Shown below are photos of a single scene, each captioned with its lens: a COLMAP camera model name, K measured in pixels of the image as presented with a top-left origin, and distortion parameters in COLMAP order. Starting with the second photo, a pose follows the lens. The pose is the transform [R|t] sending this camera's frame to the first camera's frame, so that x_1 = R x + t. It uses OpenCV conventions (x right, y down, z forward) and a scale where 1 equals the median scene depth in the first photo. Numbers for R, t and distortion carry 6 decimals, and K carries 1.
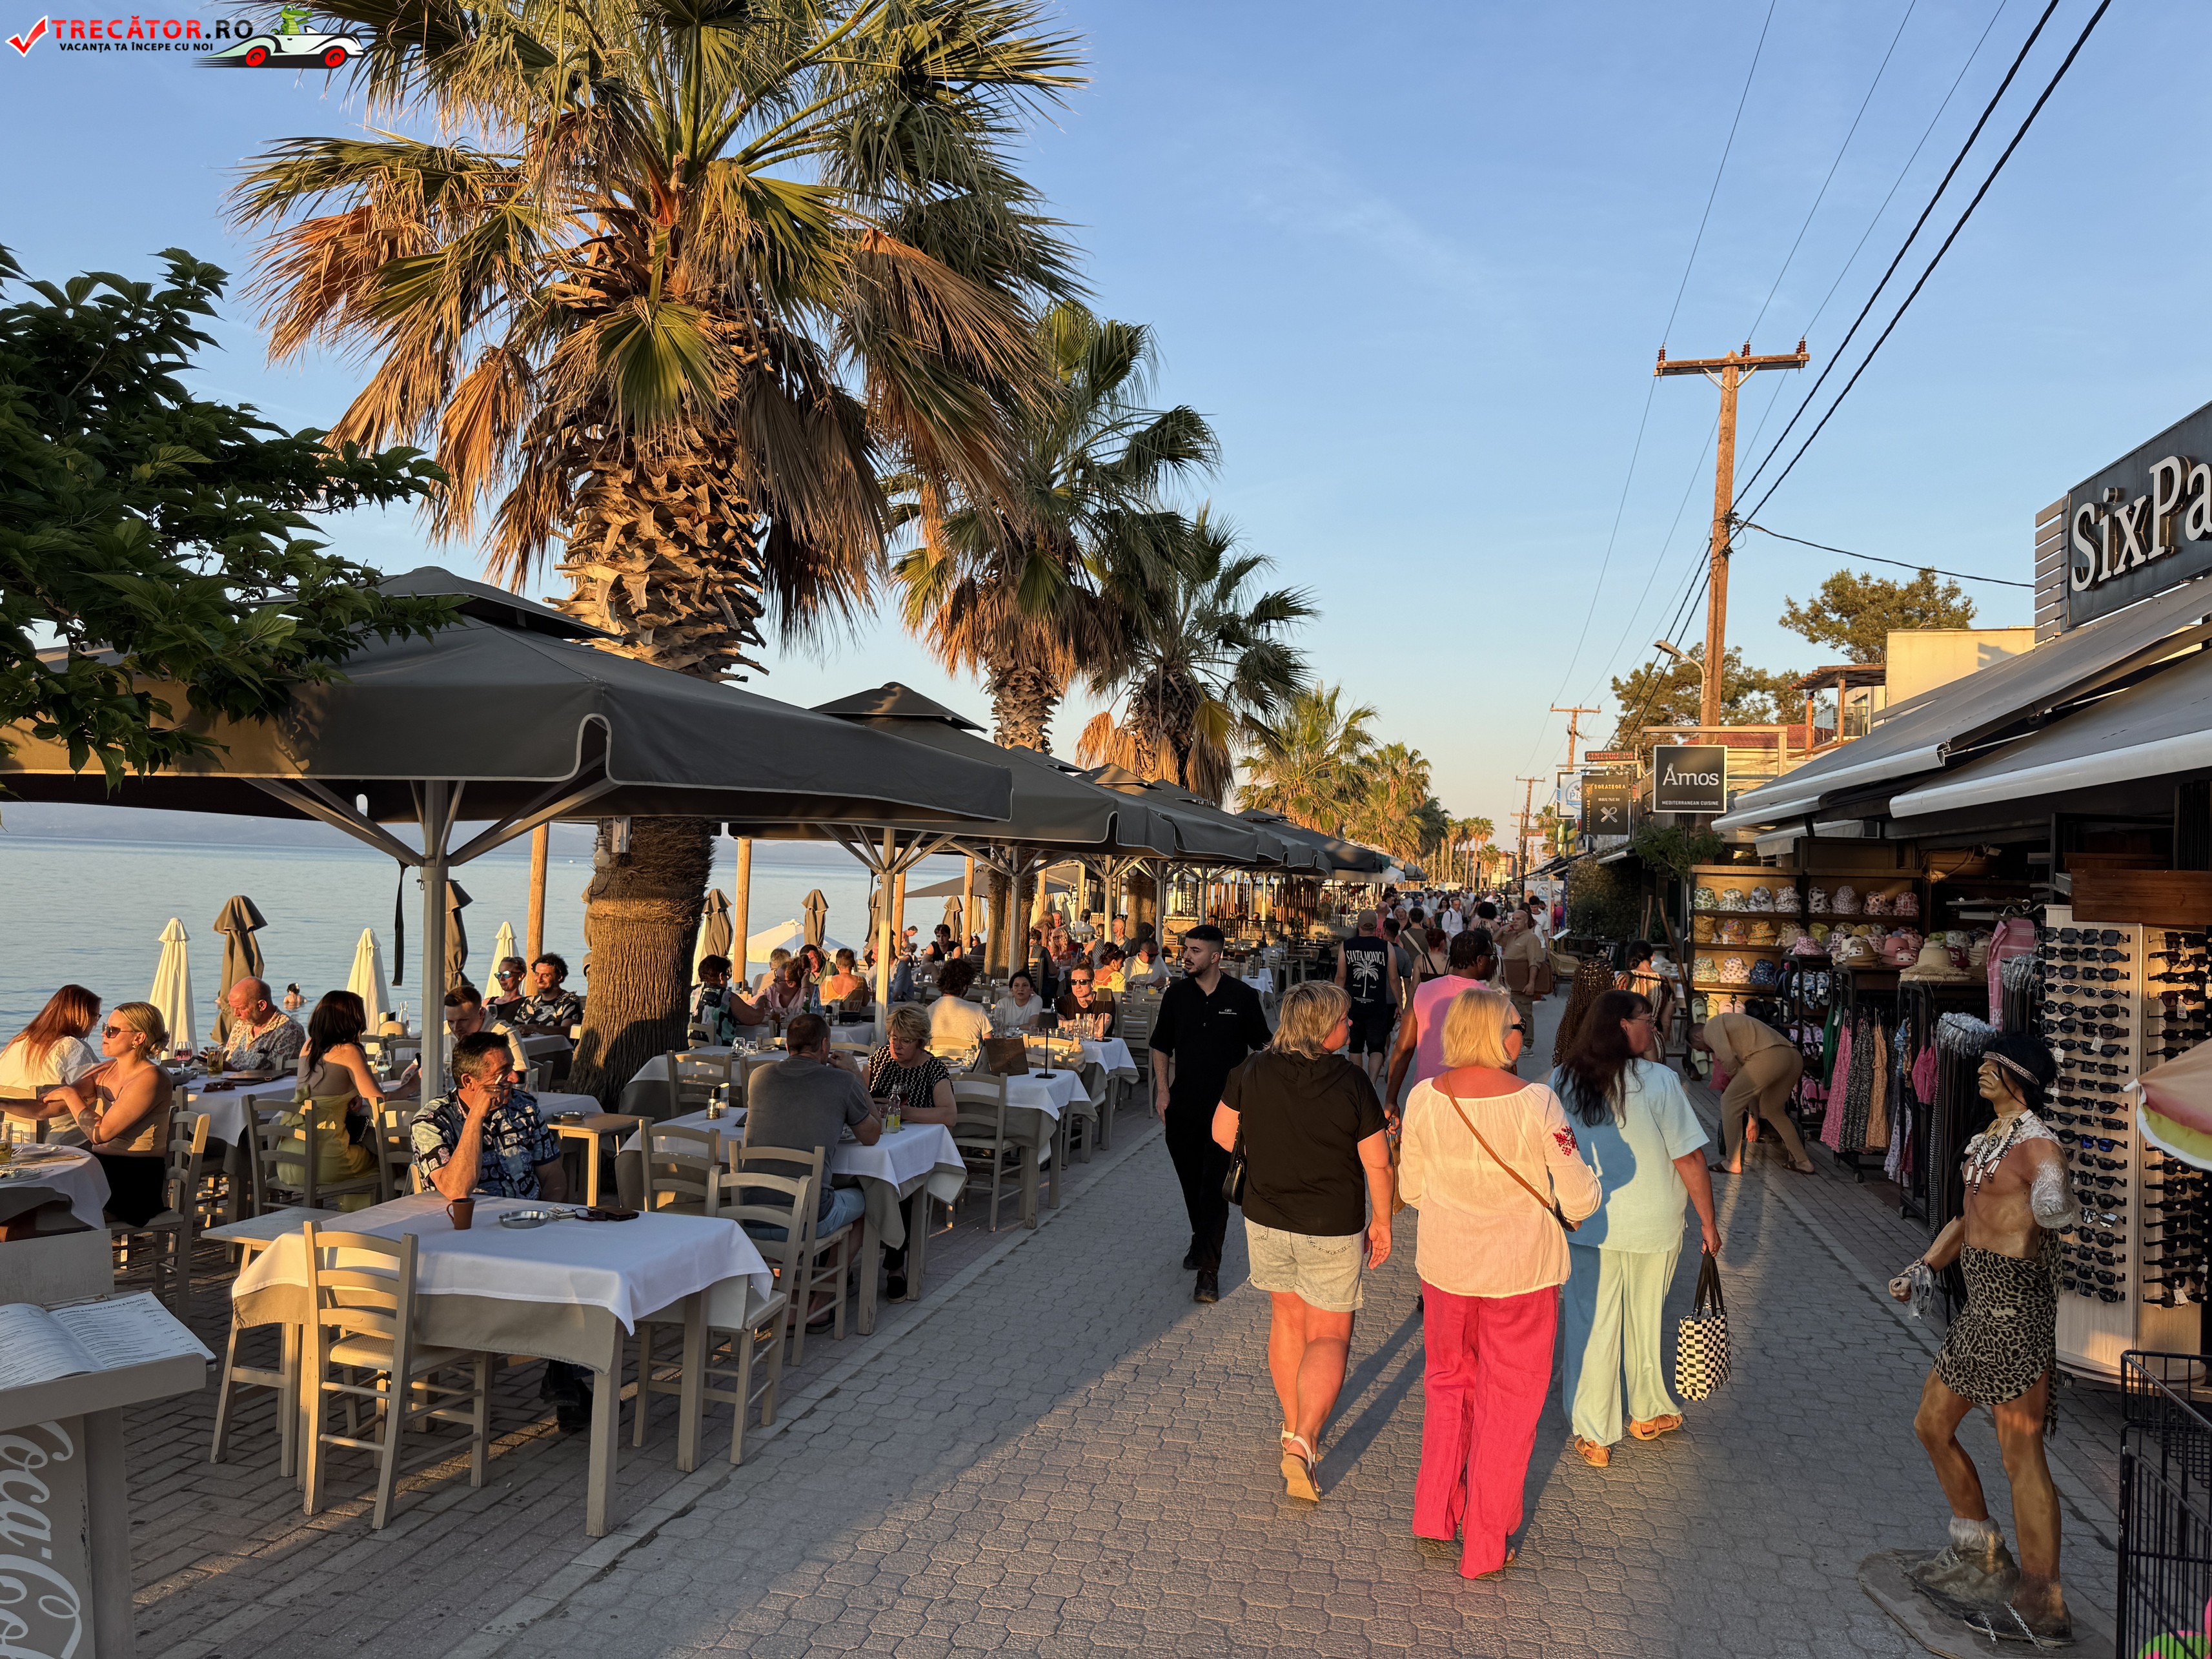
lens RADIAL K [[1544.0, 0, 1091.1], [0, 1544.0, 850.1], [0, 0, 1]] dist [0.005426, -0.000335]
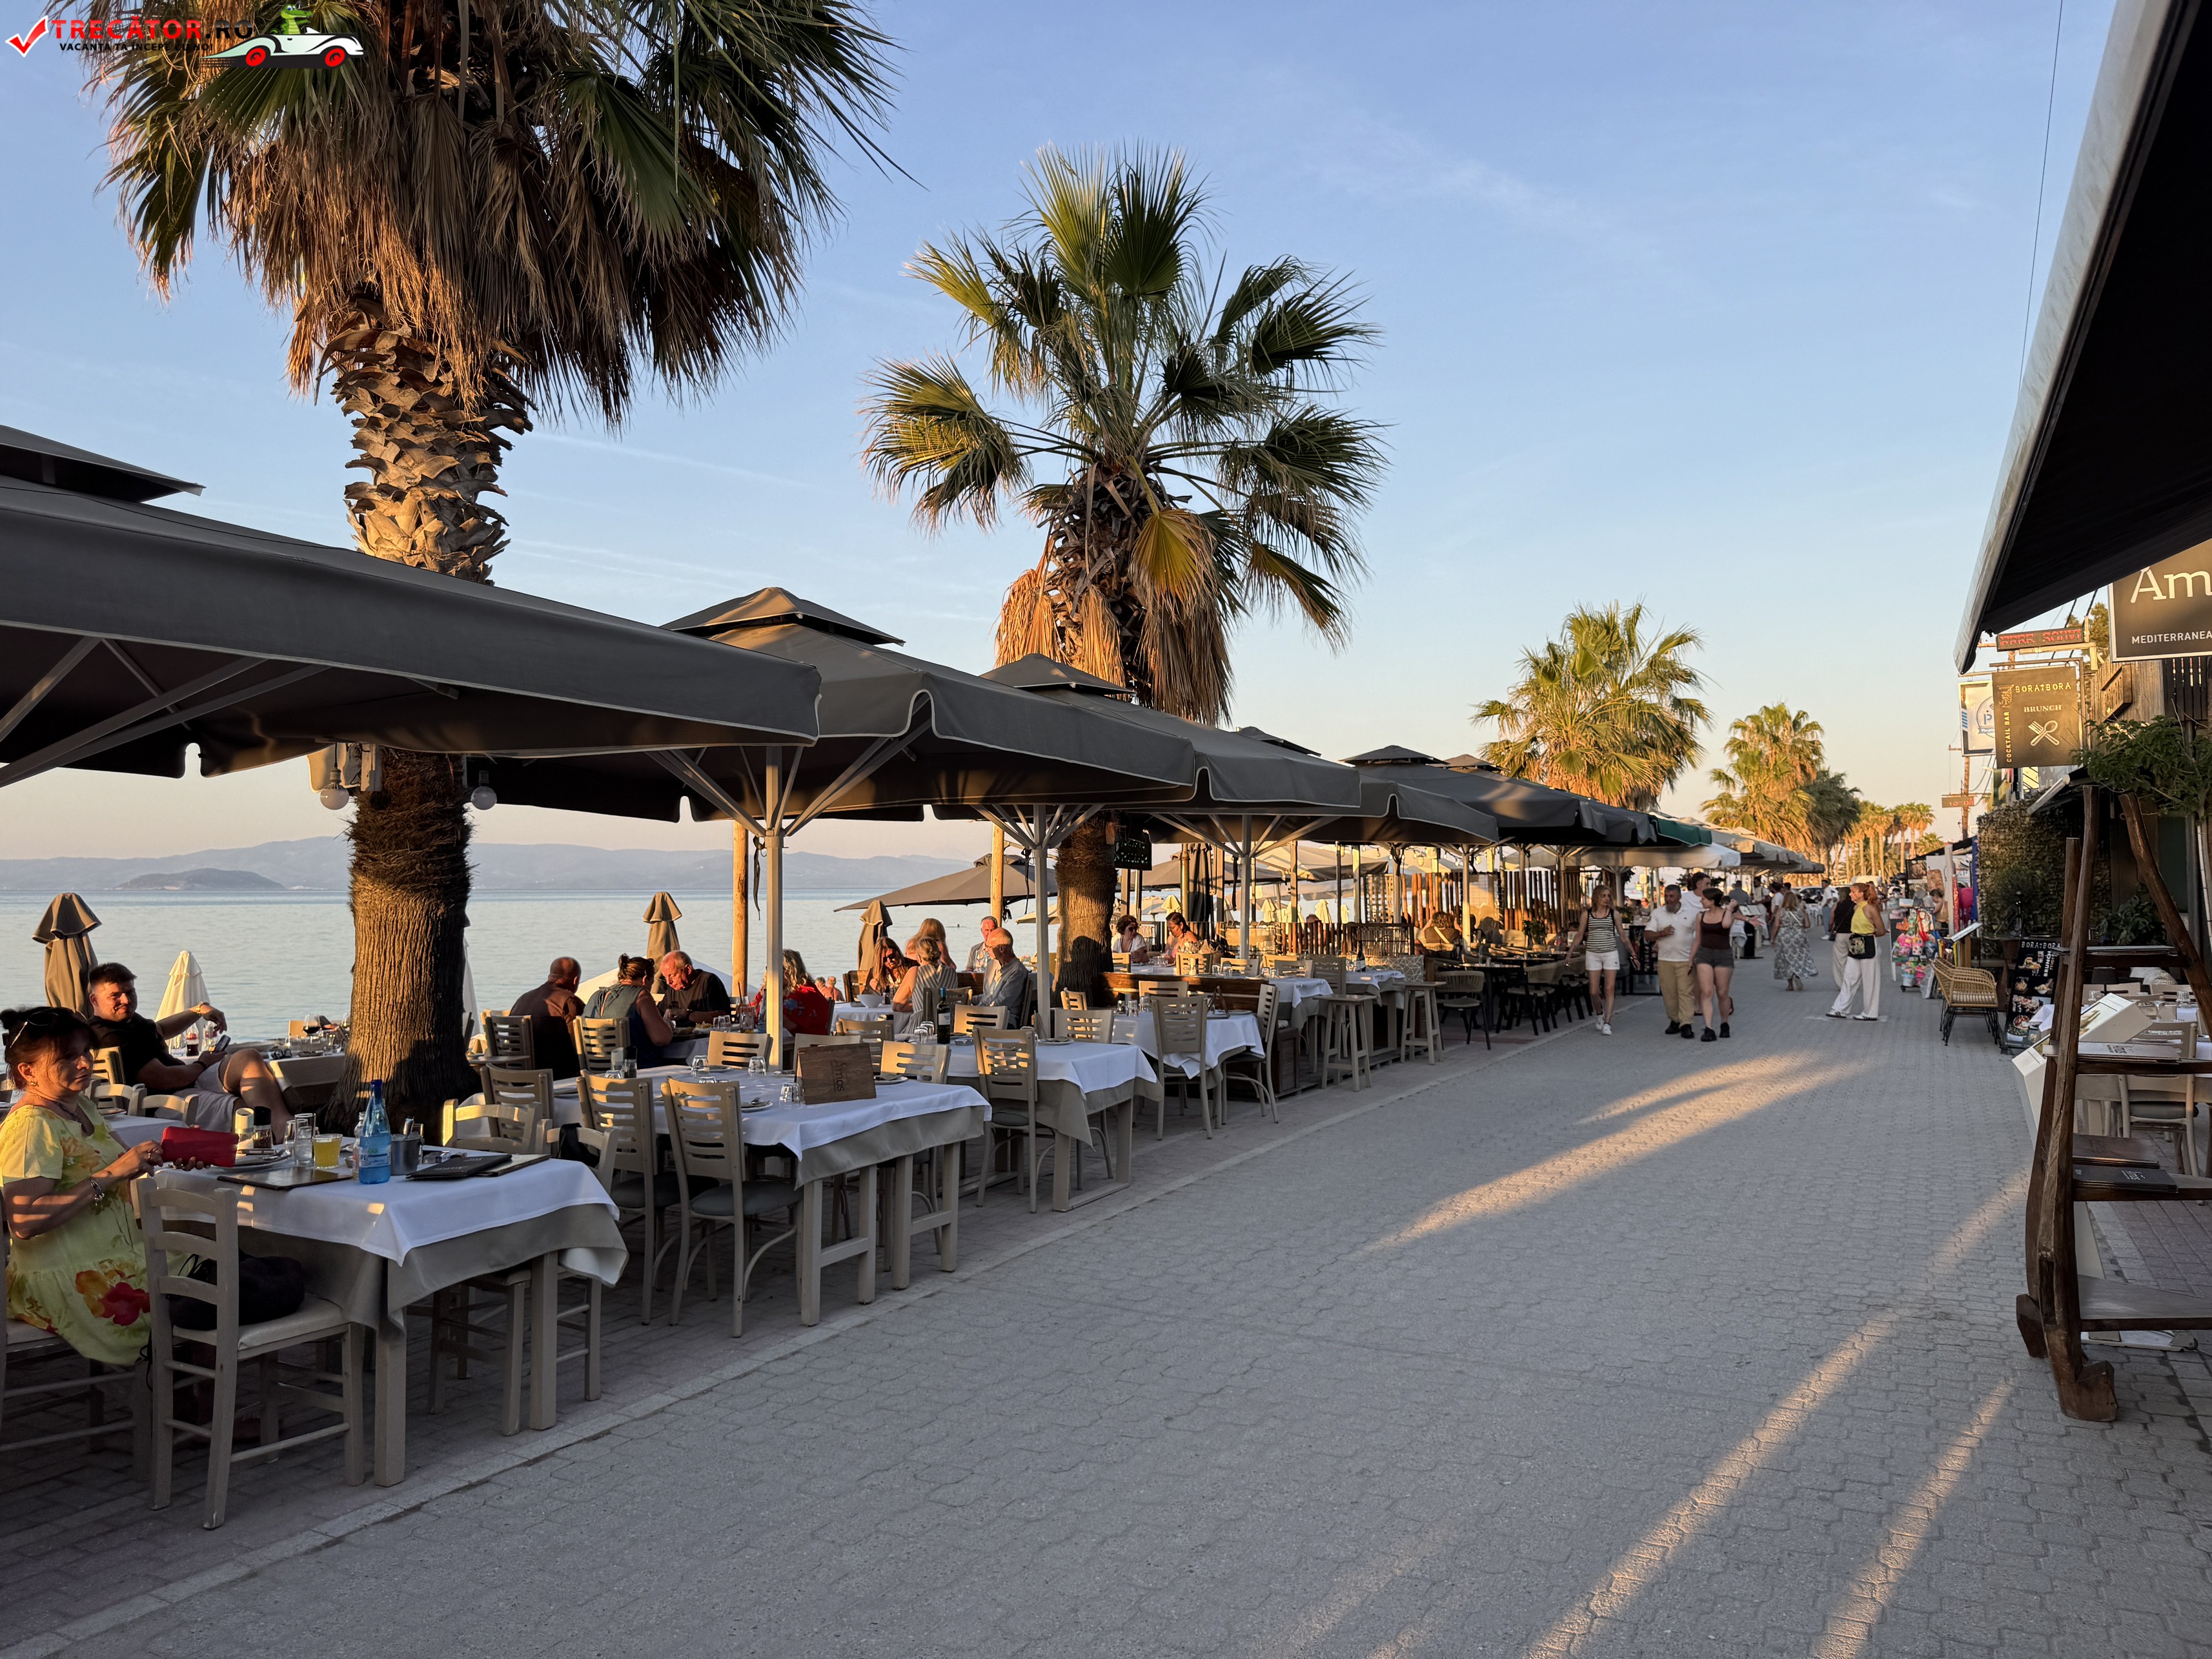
lens RADIAL K [[1544.0, 0, 1096.9], [0, 1544.0, 839.0], [0, 0, 1]] dist [0.005426, -0.000335]
pose [[0.969000, -0.029032, -0.245350, 0.361297], [0.025285, 0.999511, -0.018410, 0.057102], [0.245764, 0.011635, 0.969260, 0.910353]]
